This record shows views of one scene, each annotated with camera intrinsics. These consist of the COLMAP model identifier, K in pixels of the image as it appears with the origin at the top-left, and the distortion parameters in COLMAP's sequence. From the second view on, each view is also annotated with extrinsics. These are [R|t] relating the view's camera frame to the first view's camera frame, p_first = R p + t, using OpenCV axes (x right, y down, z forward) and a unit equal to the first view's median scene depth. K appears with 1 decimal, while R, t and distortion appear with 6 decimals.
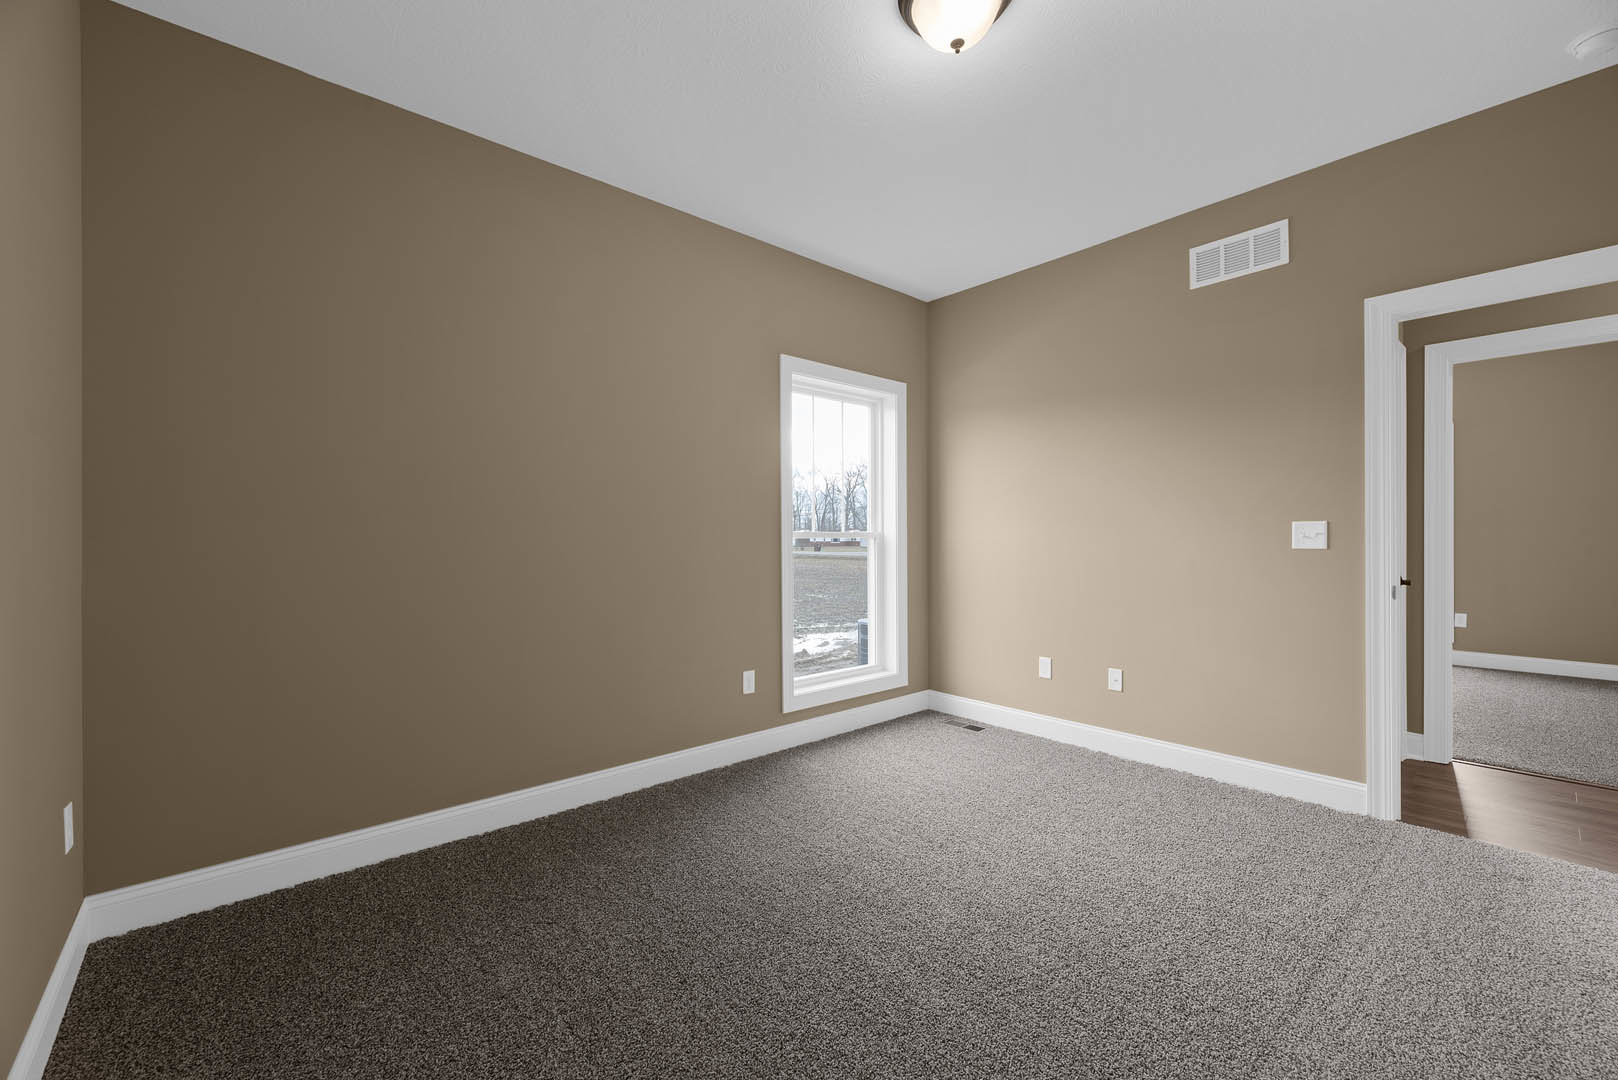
lens RADIAL K [[652.9, 0, 802.4], [0, 652.9, 540.8], [0, 0, 1]] dist [-0.000254, -0.000027]
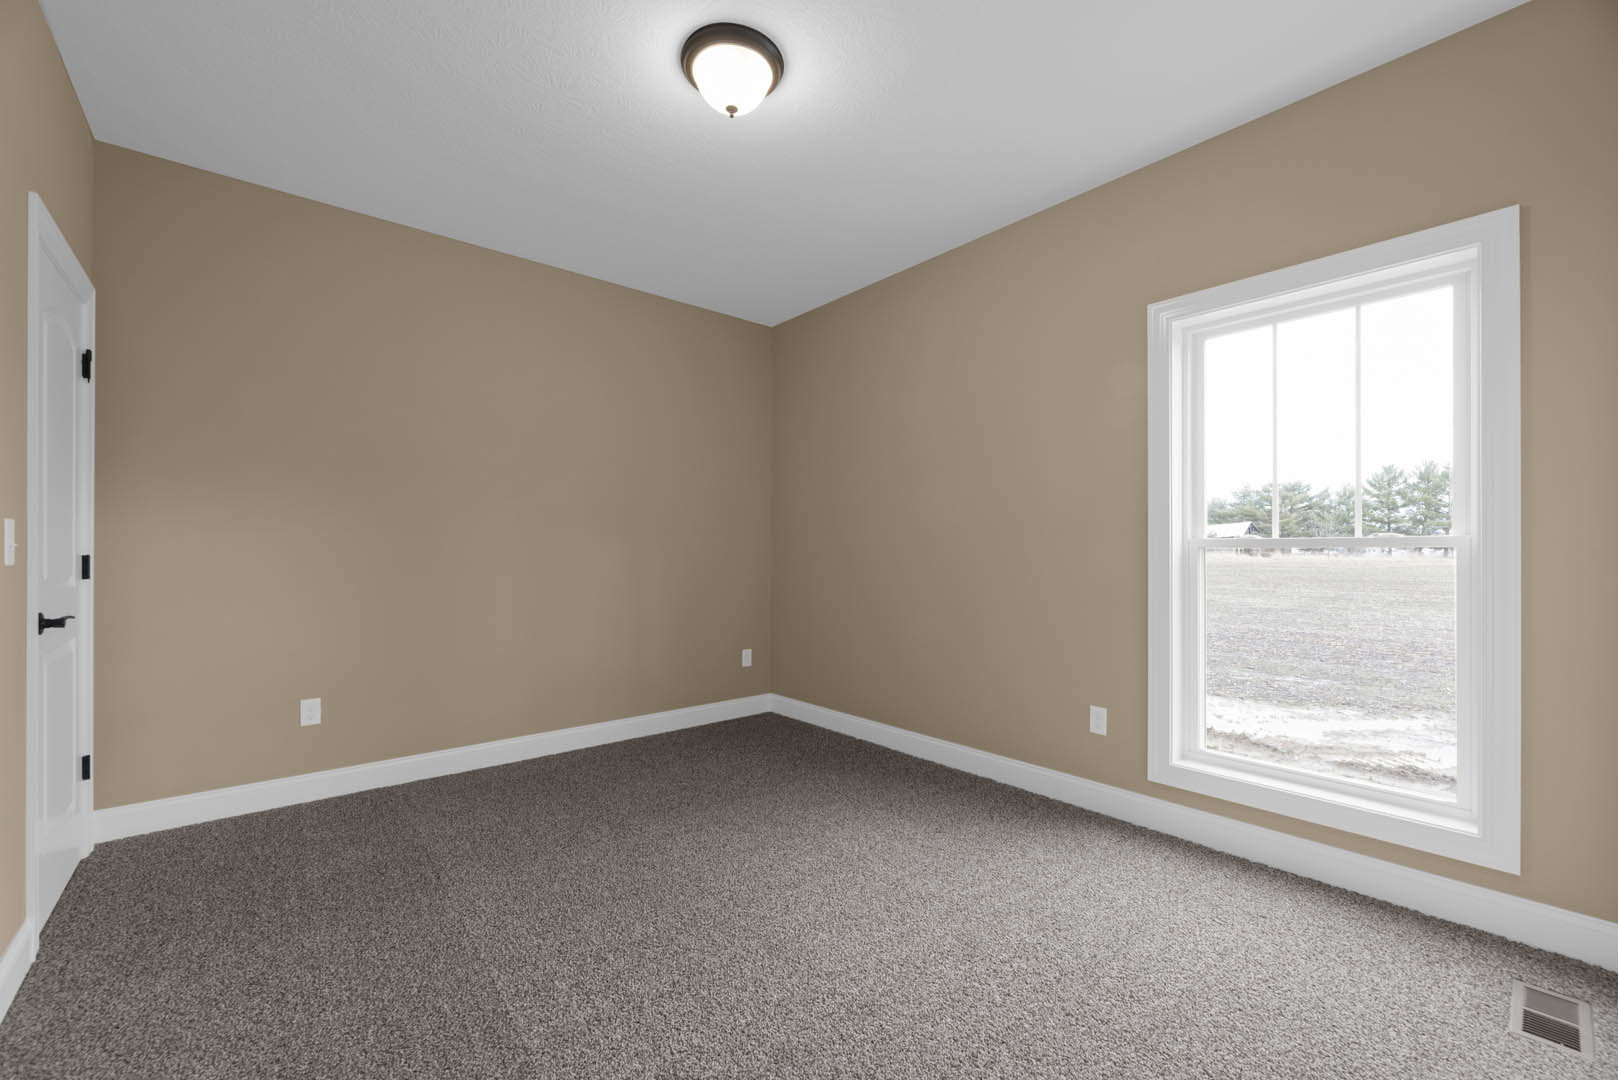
lens RADIAL K [[652.9, 0, 802.4], [0, 652.9, 540.8], [0, 0, 1]] dist [-0.000254, -0.000027]
pose [[-0.004468, -0.005191, -0.999977, 0.724367], [-0.001998, 0.999985, -0.005182, -0.006820], [0.999988, 0.001975, -0.004478, 0.601595]]
